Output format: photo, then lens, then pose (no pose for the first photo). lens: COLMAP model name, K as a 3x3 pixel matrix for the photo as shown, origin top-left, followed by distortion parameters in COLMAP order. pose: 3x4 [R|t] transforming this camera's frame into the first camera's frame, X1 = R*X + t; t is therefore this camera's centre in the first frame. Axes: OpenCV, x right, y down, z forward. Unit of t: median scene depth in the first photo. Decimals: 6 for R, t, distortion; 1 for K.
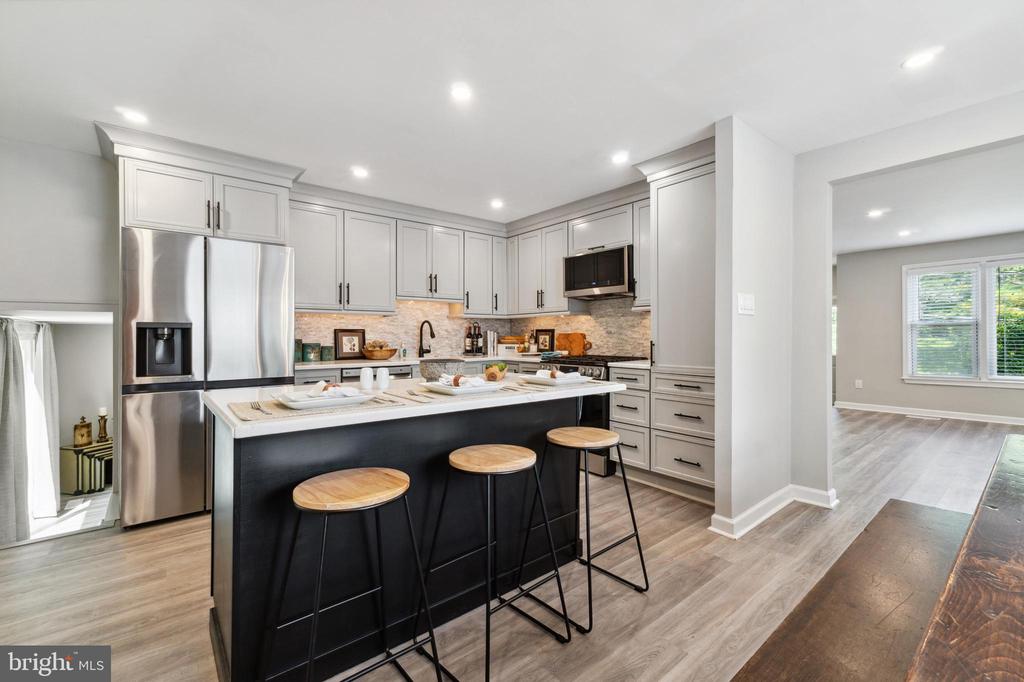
lens RADIAL K [[435.0, 0, 519.3], [0, 435.0, 343.3], [0, 0, 1]] dist [-0.000787, -0.000857]
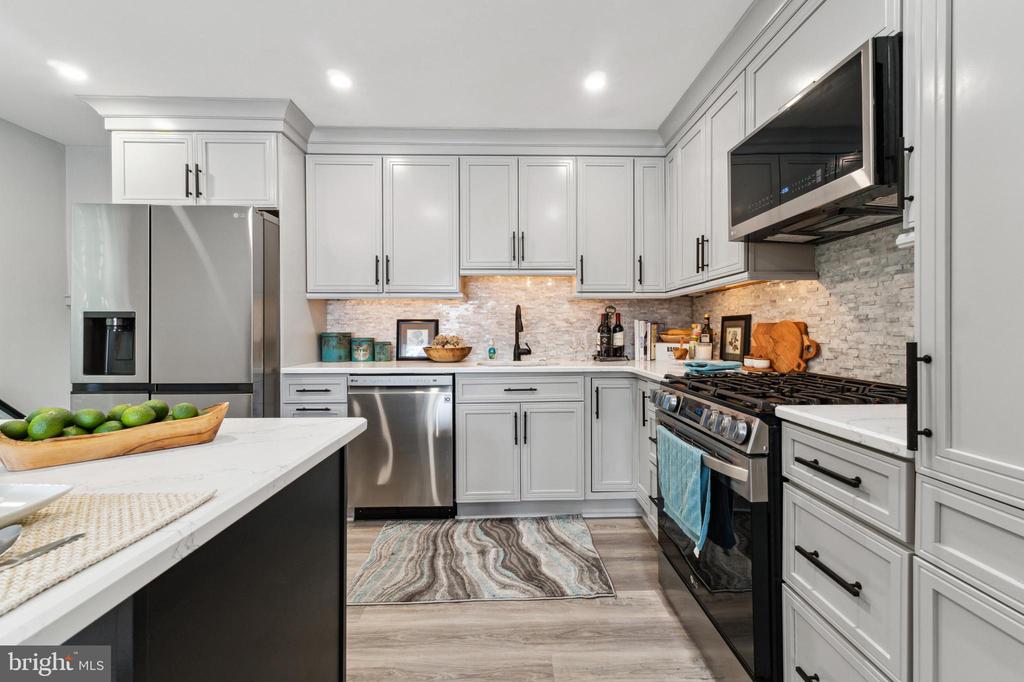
lens RADIAL K [[448.5, 0, 518.0], [0, 448.5, 328.3], [0, 0, 1]] dist [0.020925, -0.000184]
pose [[0.782769, -0.002593, -0.622307, 0.209063], [-0.011662, 0.999755, -0.018834, -0.004604], [0.622203, 0.022000, 0.782547, 0.476868]]
